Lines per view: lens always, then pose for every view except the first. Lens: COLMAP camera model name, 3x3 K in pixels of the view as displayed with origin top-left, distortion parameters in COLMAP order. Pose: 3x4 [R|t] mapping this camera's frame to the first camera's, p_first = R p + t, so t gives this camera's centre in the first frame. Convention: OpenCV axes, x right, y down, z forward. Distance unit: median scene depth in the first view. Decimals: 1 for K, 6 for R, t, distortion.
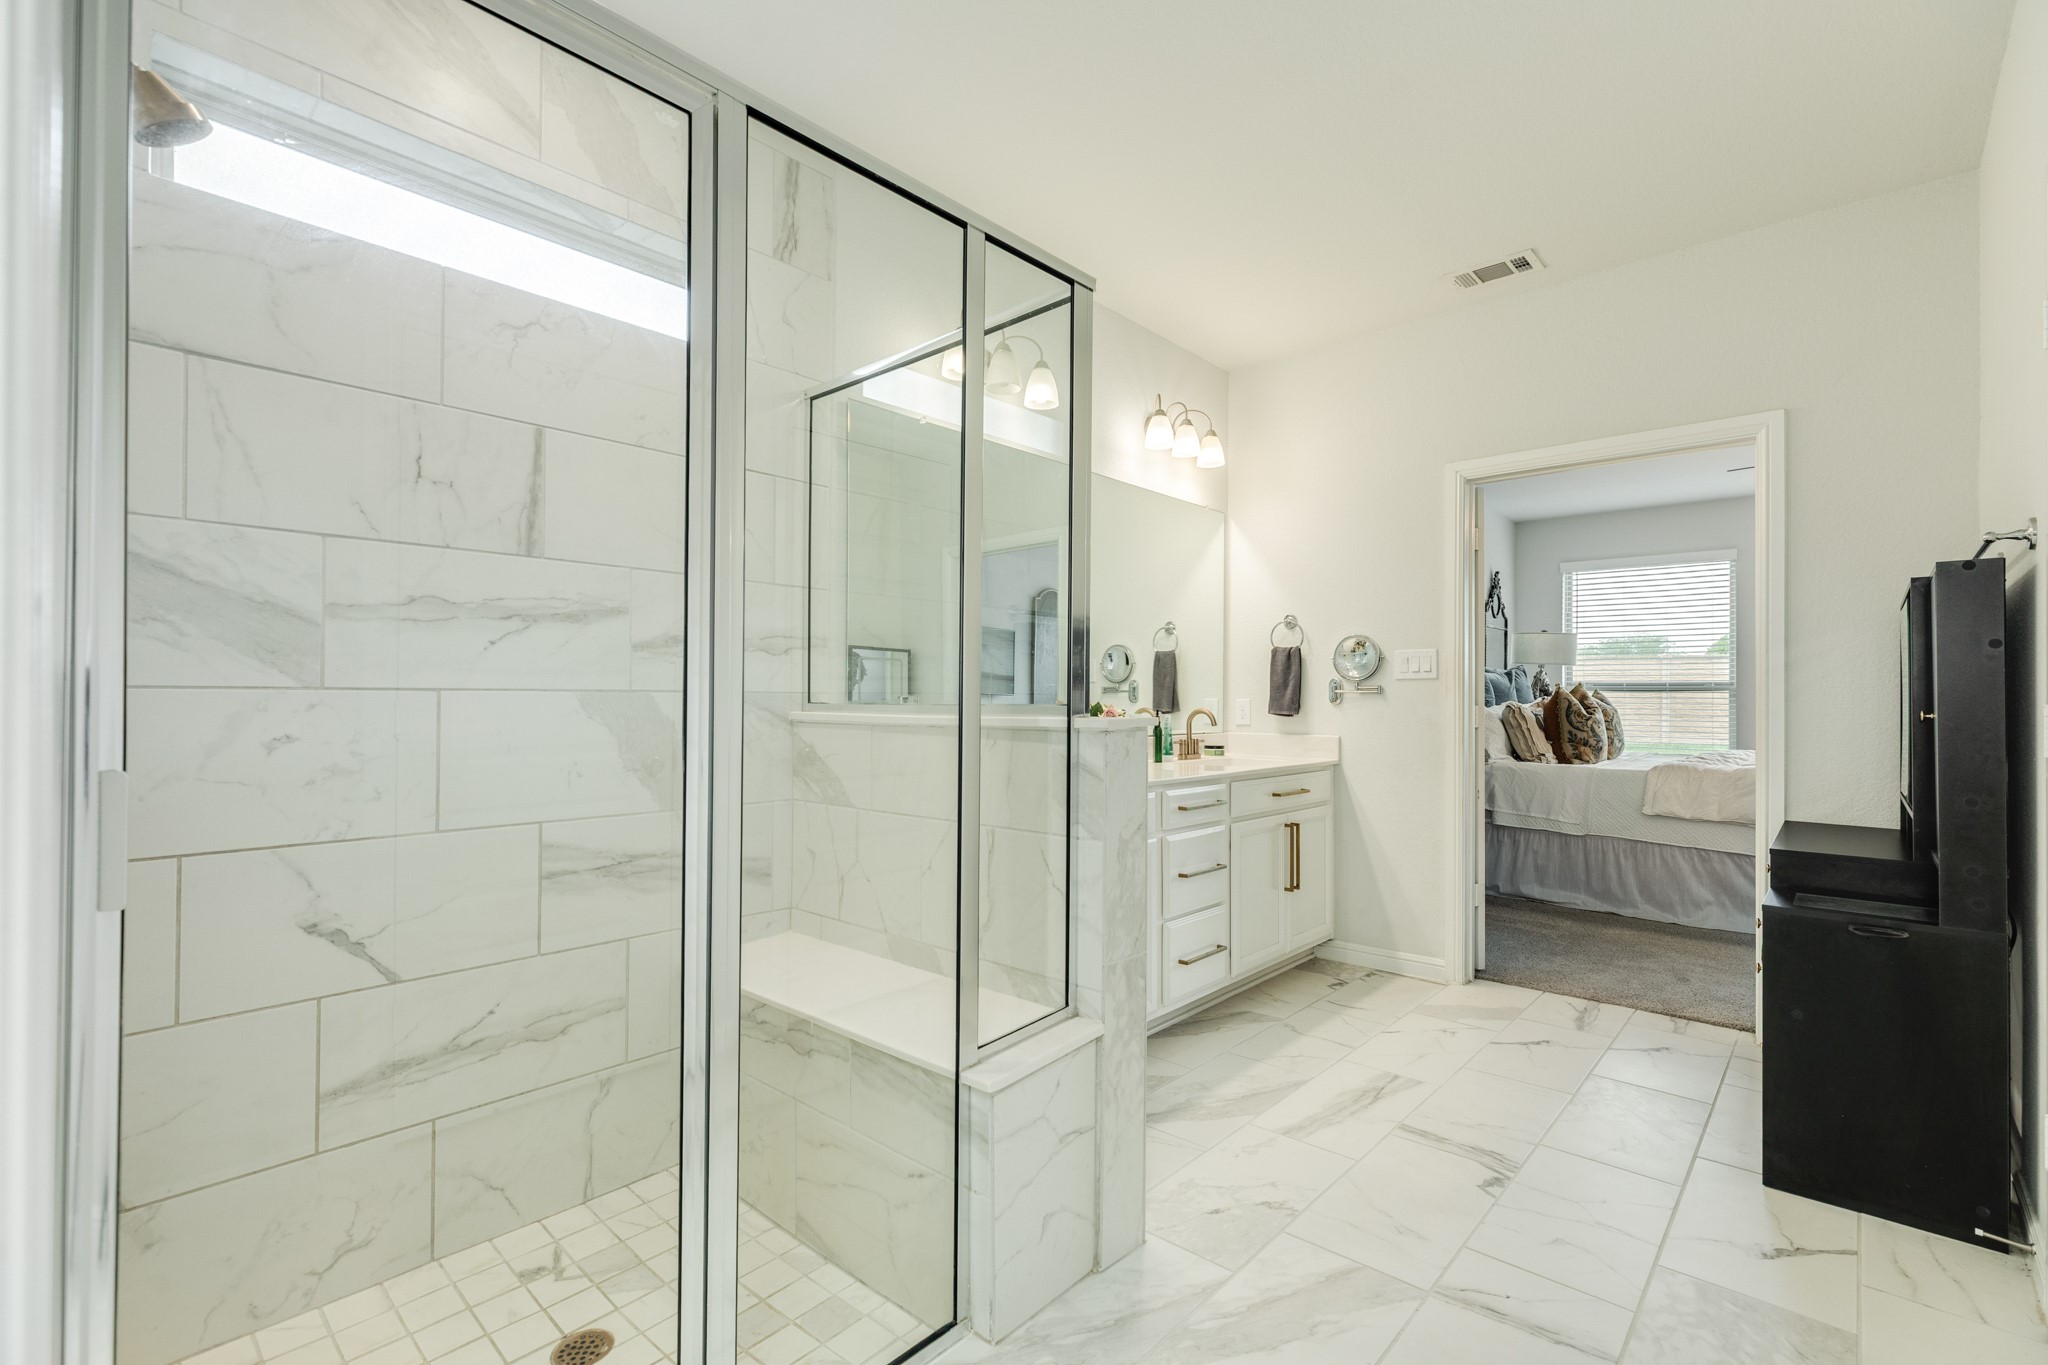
lens RADIAL K [[912.1, 0, 1015.0], [0, 912.1, 688.3], [0, 0, 1]] dist [0.009112, -0.001711]
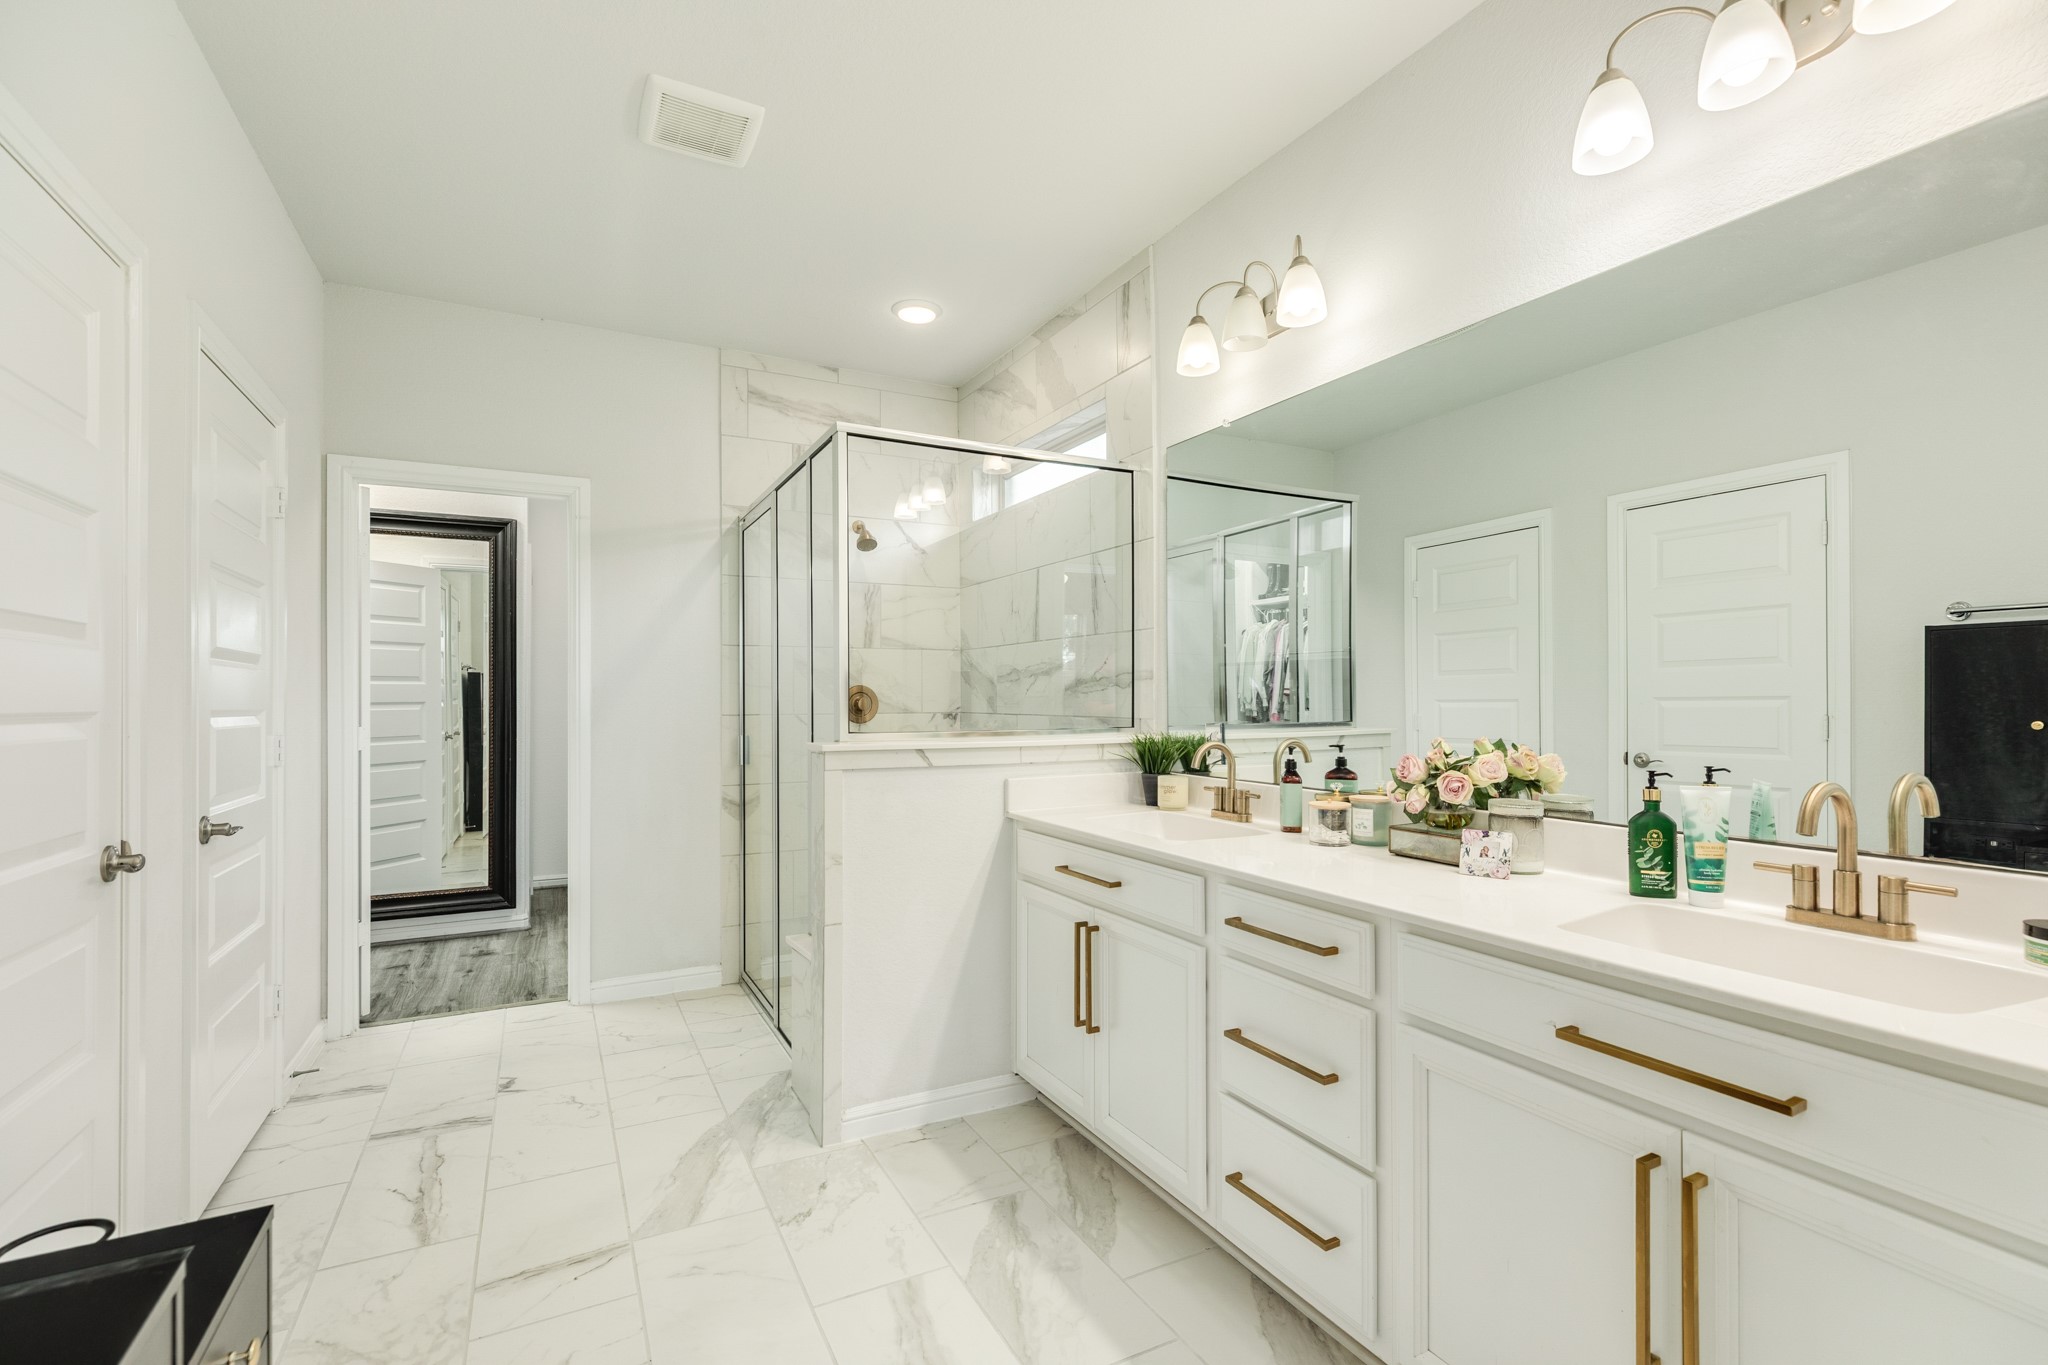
lens RADIAL K [[912.1, 0, 1027.8], [0, 912.1, 690.4], [0, 0, 1]] dist [0.009112, -0.001711]
pose [[-0.331355, -0.013120, -0.943415, 1.192182], [0.010486, 0.999790, -0.017587, -0.016317], [0.943448, -0.015720, -0.331148, 1.601278]]
